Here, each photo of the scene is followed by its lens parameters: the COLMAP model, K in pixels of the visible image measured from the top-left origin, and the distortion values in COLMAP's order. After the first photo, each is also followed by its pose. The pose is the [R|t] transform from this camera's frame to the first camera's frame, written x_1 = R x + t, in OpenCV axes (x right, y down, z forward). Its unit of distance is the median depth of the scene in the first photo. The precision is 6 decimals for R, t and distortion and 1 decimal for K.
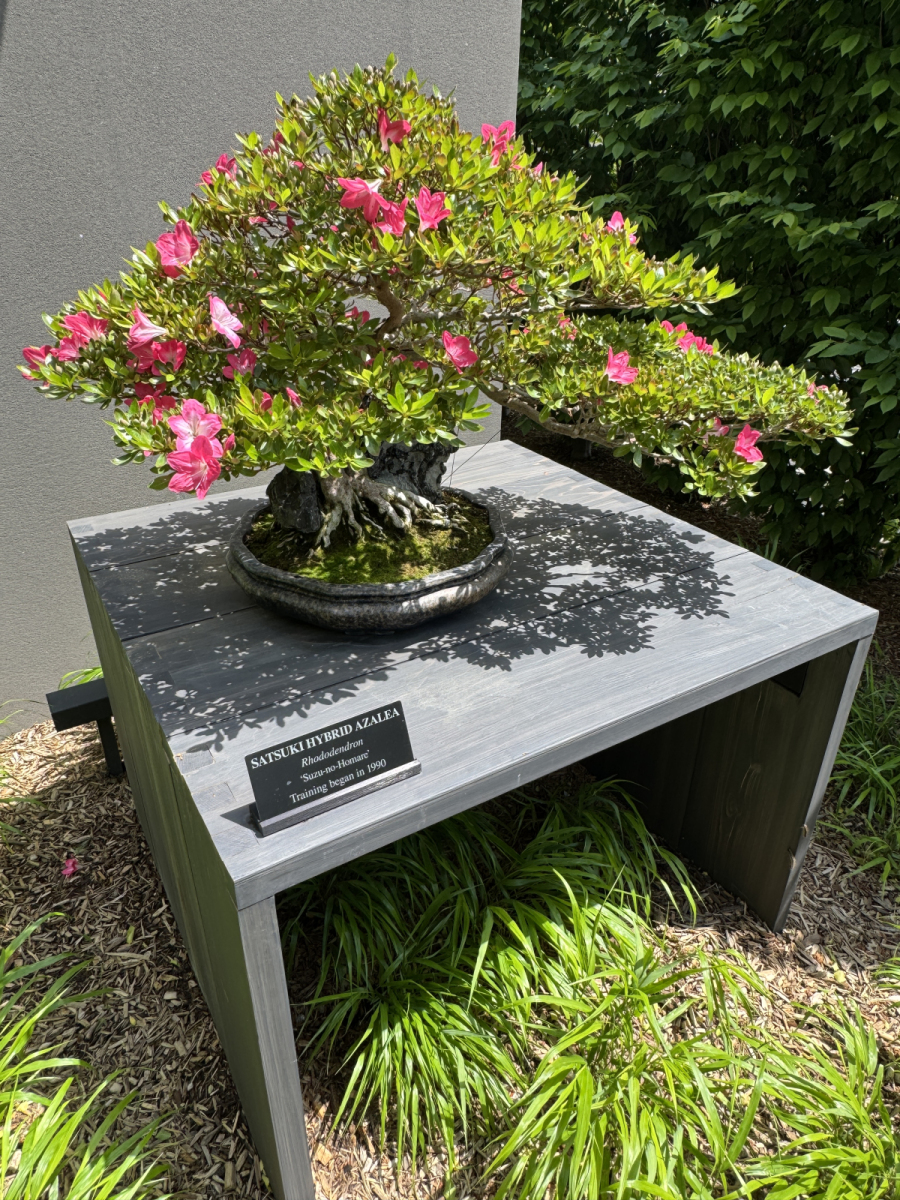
lens RADIAL K [[787.6, 0, 448.8], [0, 787.6, 600.7], [0, 0, 1]] dist [-0.010553, -0.001245]
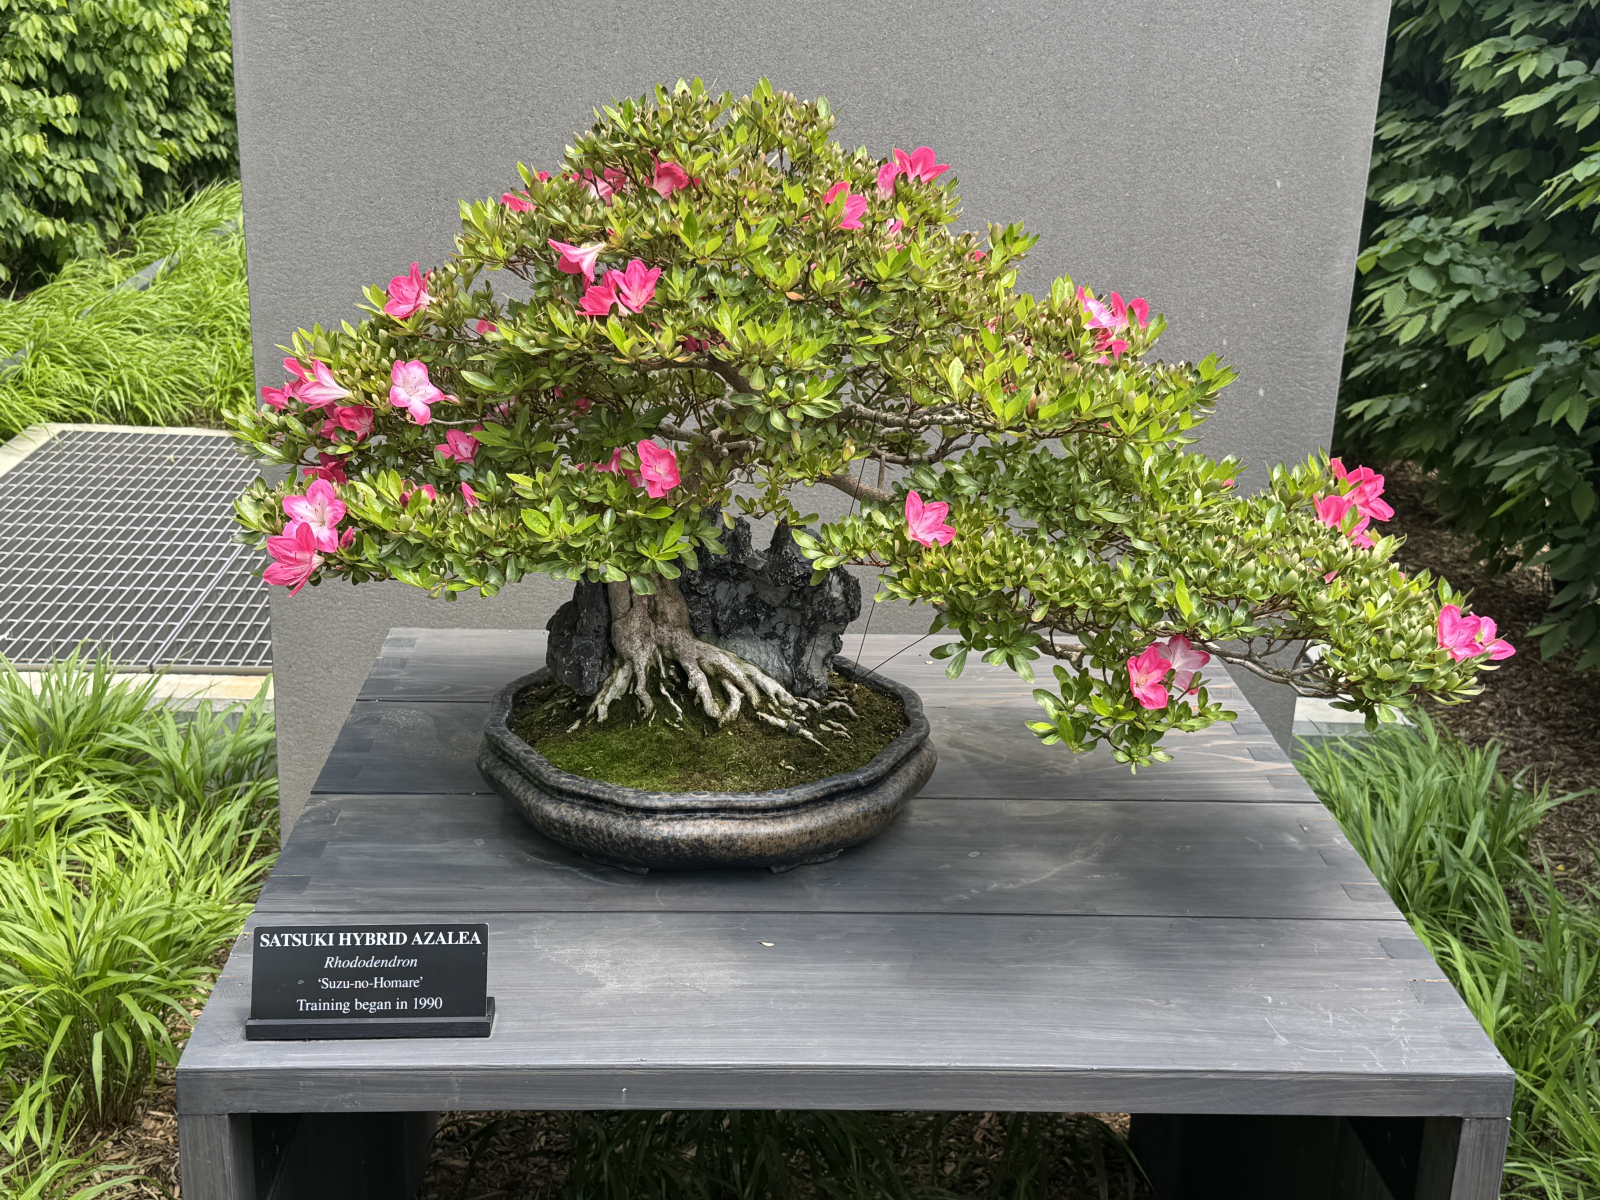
lens RADIAL K [[1954.8, 0, 800.2], [0, 1954.8, 600.2], [0, 0, 1]] dist [0.092235, 0.000000]
pose [[0.872438, 0.168614, -0.458716, 0.969690], [-0.253979, 0.958326, -0.130786, 0.007305], [0.417547, 0.230607, 0.878905, -0.515635]]
